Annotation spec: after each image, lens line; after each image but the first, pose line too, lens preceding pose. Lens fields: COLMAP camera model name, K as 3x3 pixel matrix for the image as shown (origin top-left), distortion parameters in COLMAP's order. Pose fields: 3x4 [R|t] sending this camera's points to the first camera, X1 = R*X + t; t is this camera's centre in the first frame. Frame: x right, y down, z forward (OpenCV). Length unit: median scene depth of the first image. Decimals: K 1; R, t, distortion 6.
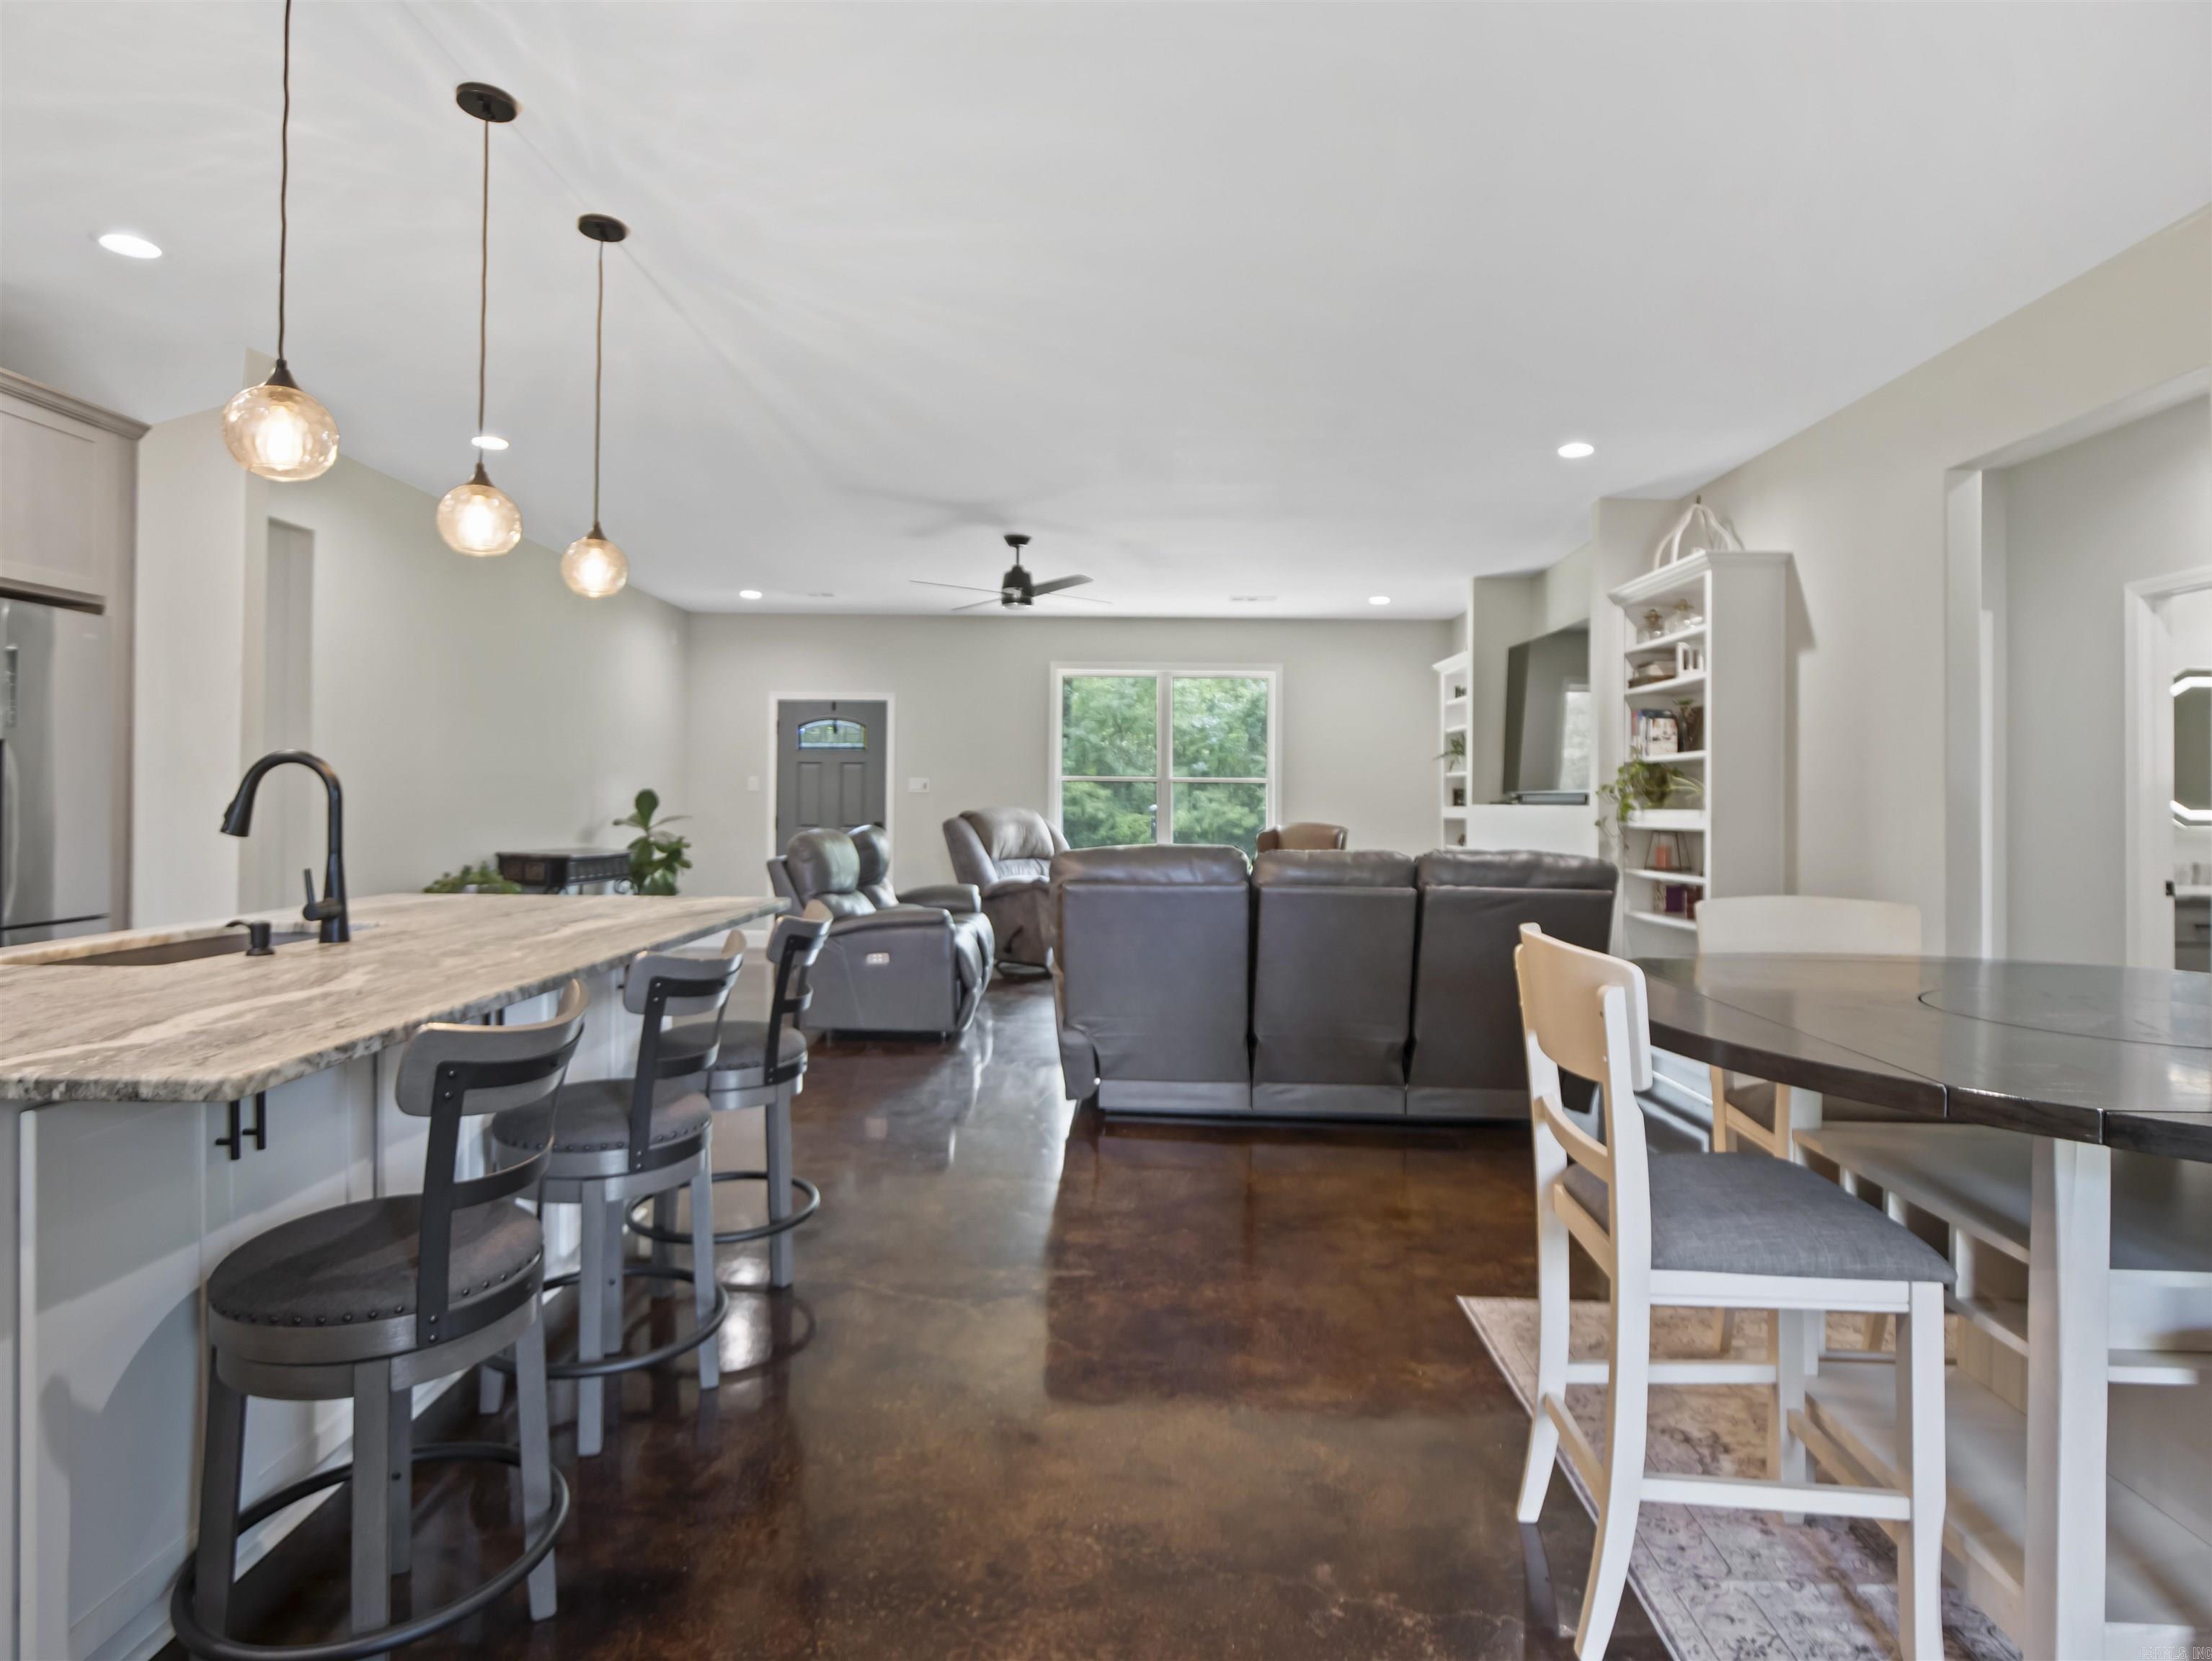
lens RADIAL K [[1167.1, 0, 1104.5], [0, 1167.1, 766.7], [0, 0, 1]] dist [-0.005335, -0.000253]
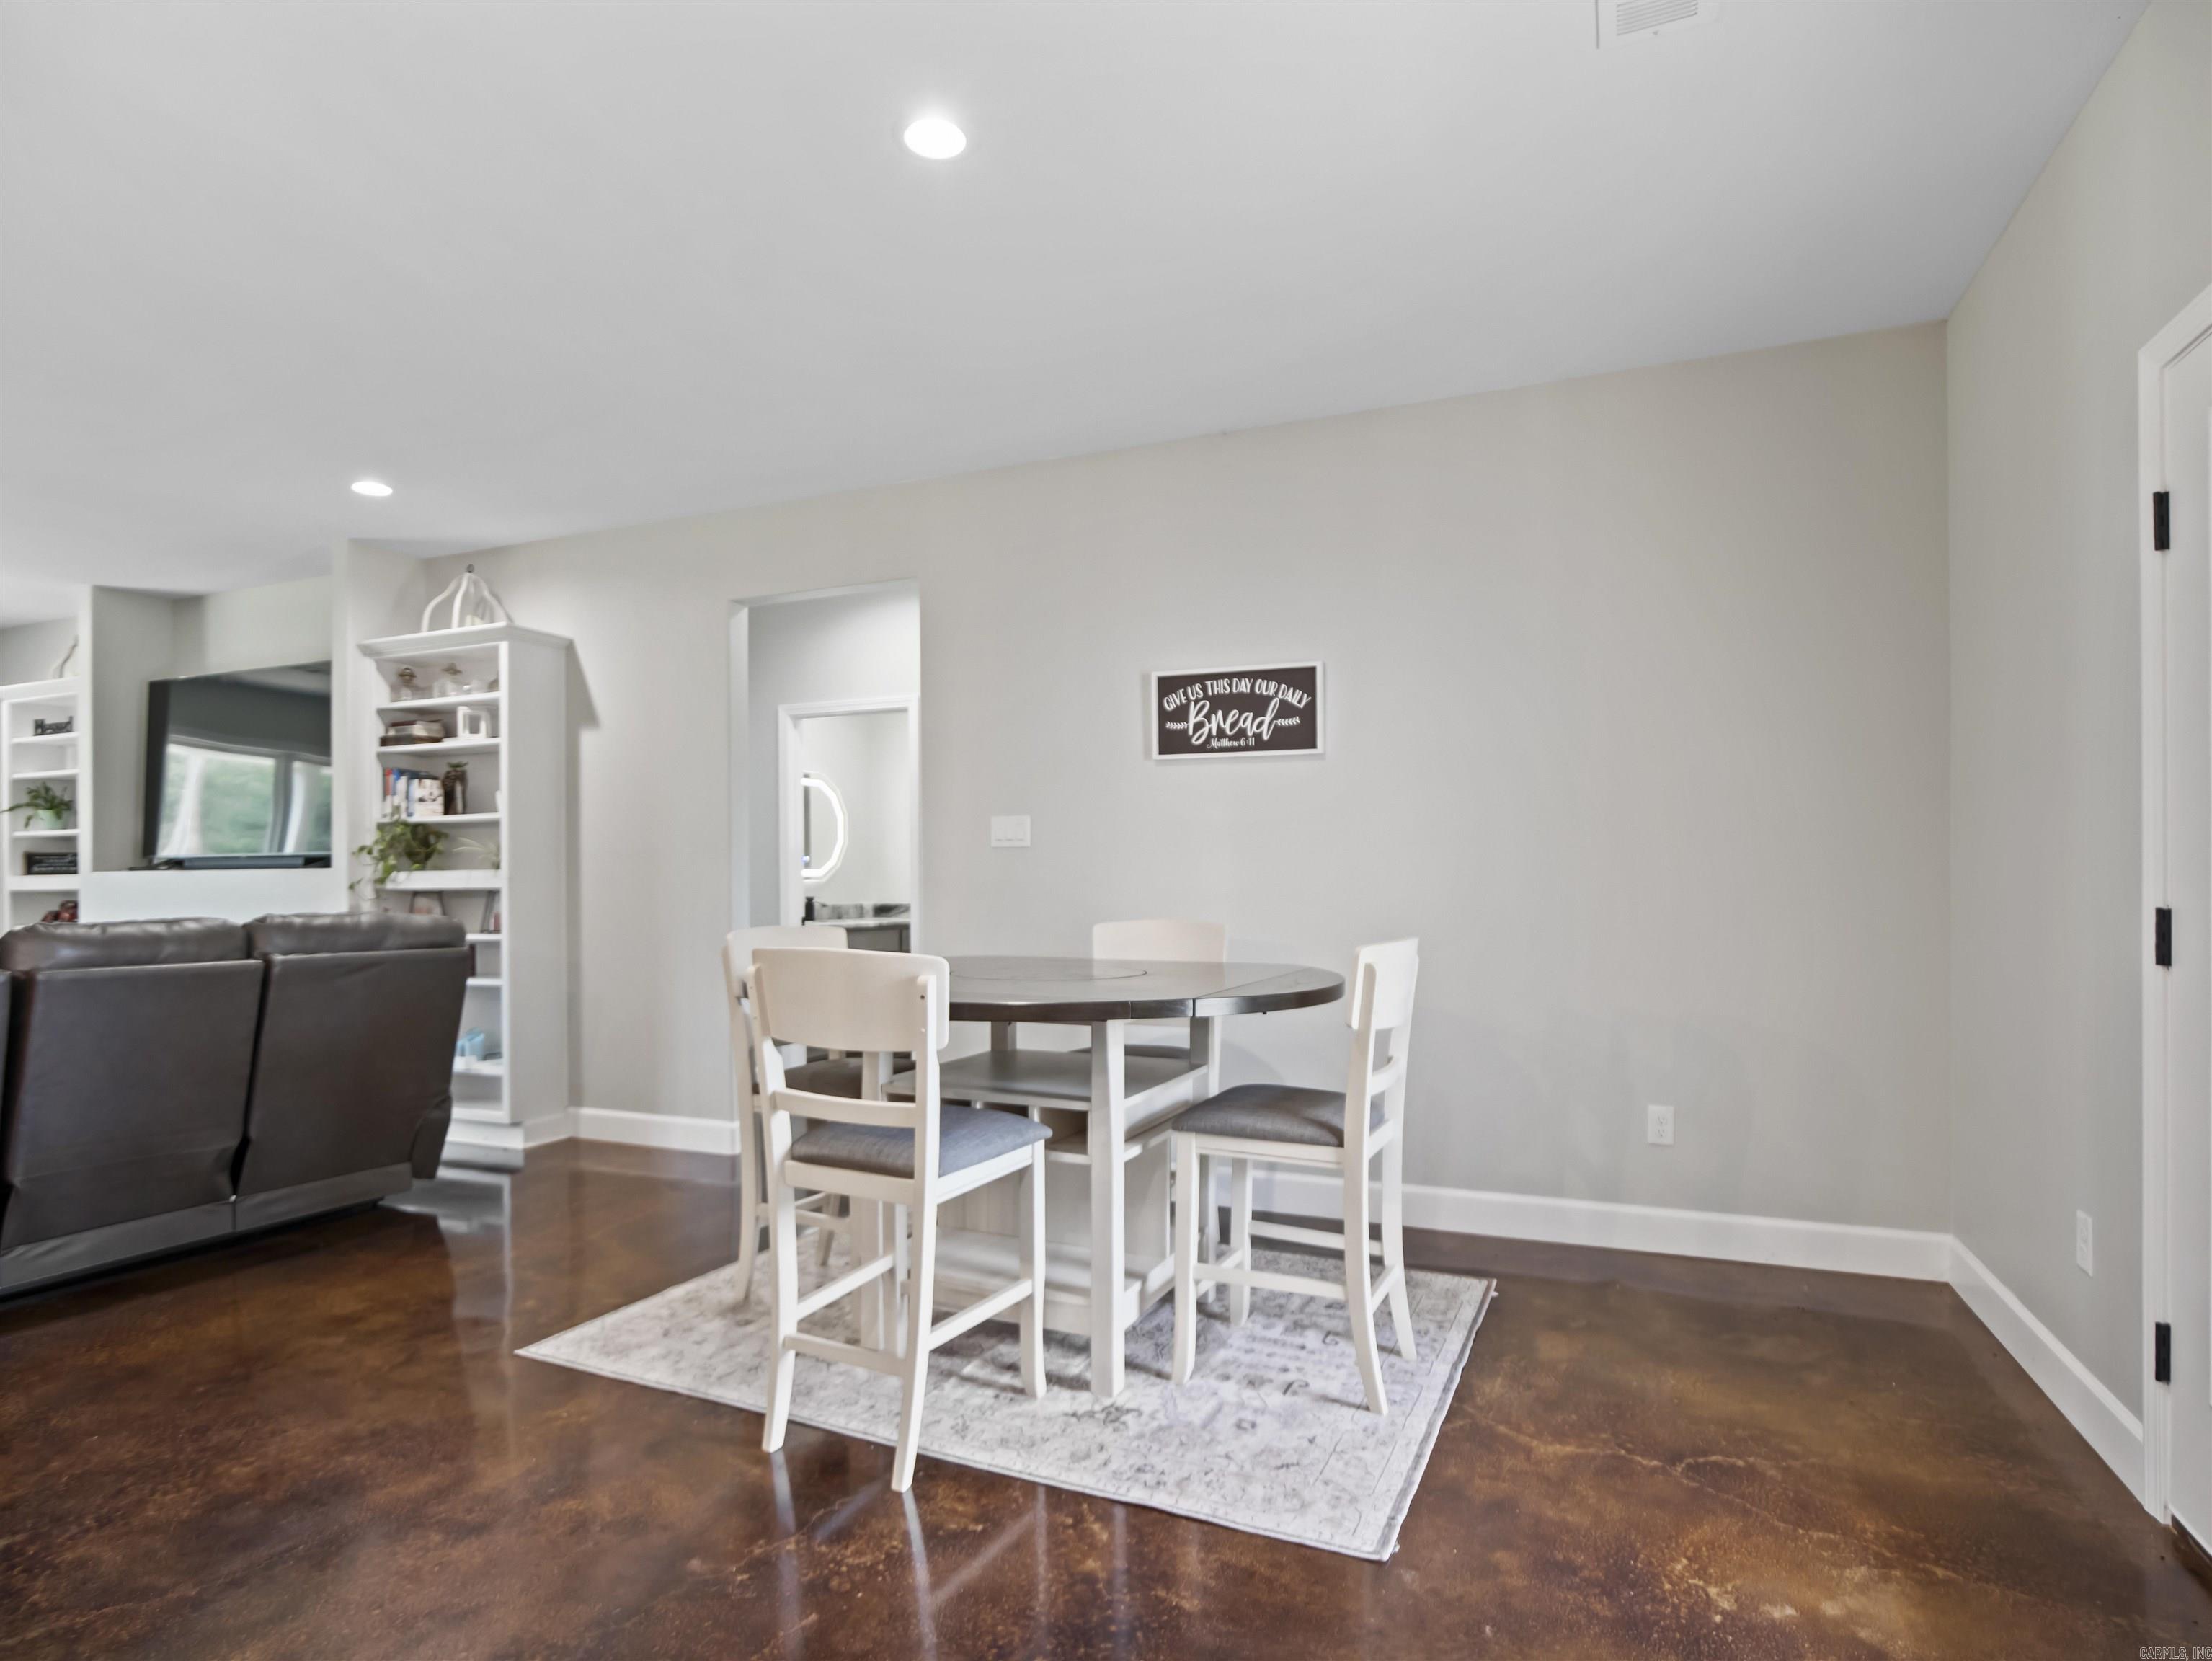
lens RADIAL K [[1156.0, 0, 1113.7], [0, 1156.0, 855.7], [0, 0, 1]] dist [-0.014049, 0.004579]
pose [[0.374864, 0.009030, 0.927036, -0.207475], [-0.019638, 0.999806, -0.001798, 0.013809], [-0.926872, -0.017531, 0.374969, 0.087024]]
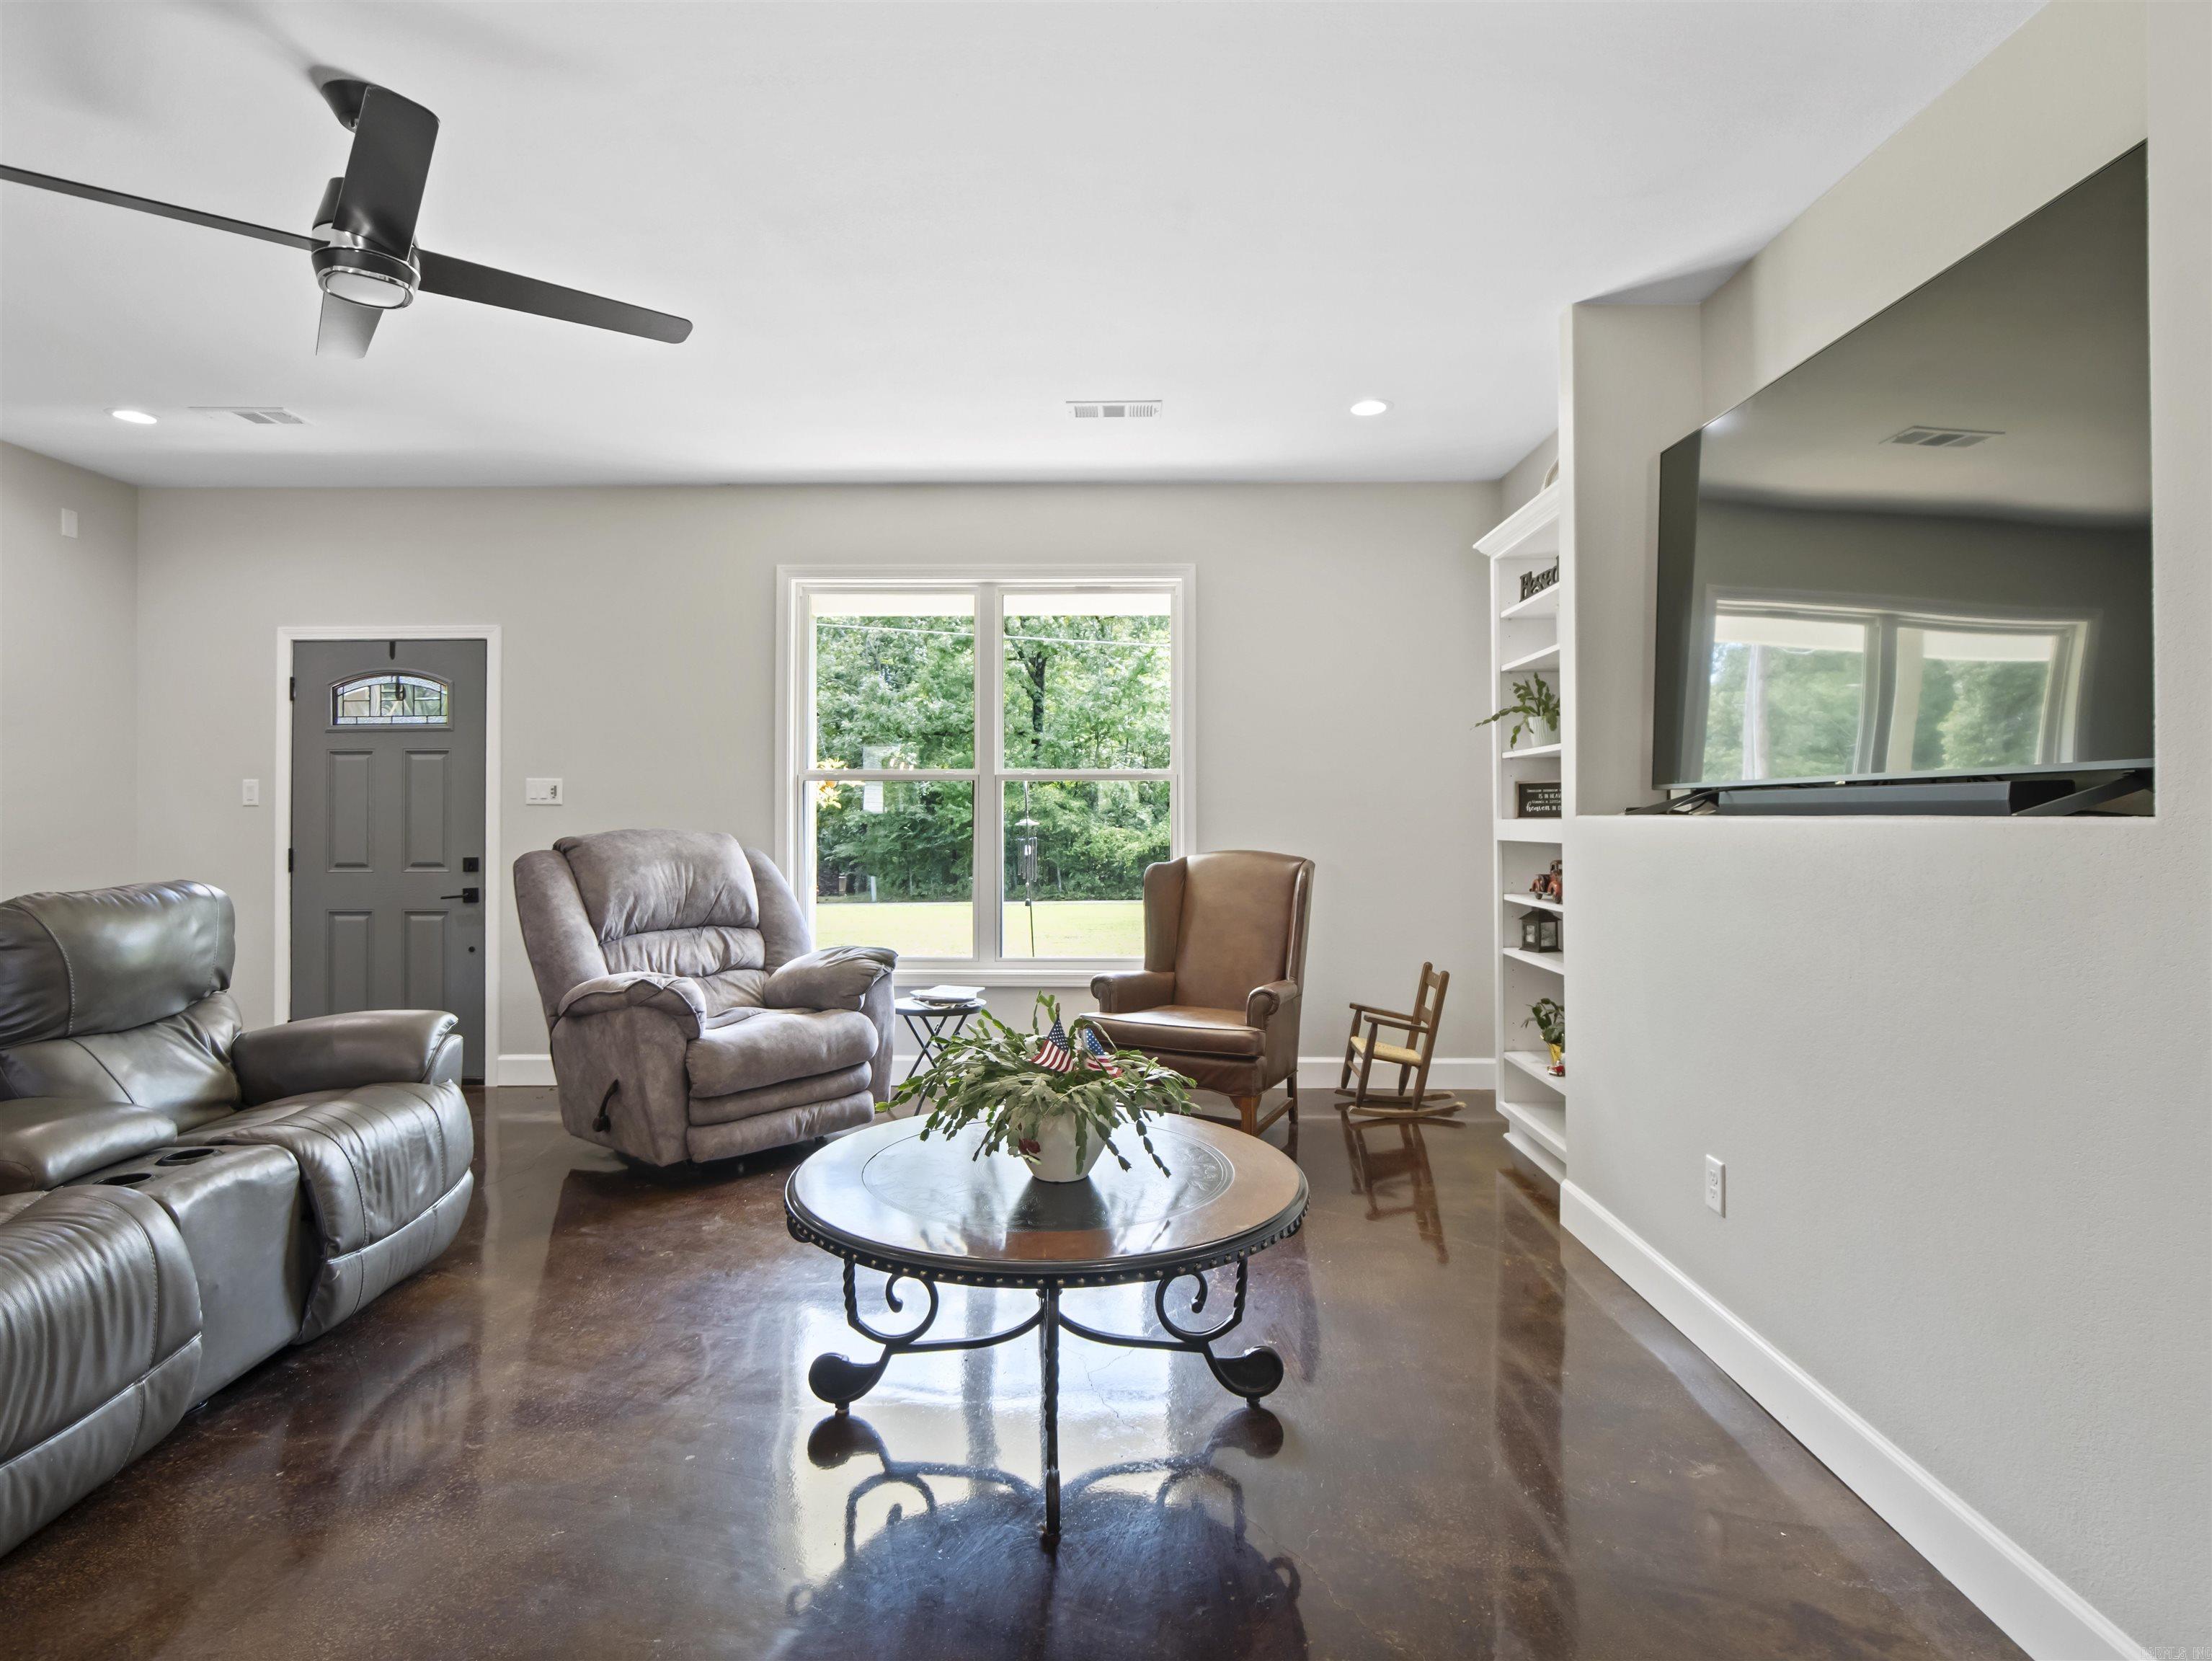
lens RADIAL K [[1179.7, 0, 1100.8], [0, 1179.7, 808.3], [0, 0, 1]] dist [-0.004195, -0.000014]
pose [[0.999930, -0.011210, -0.003697, 0.189979], [0.011301, 0.999607, 0.025646, 0.023581], [0.003409, -0.025686, 0.999664, 0.774296]]
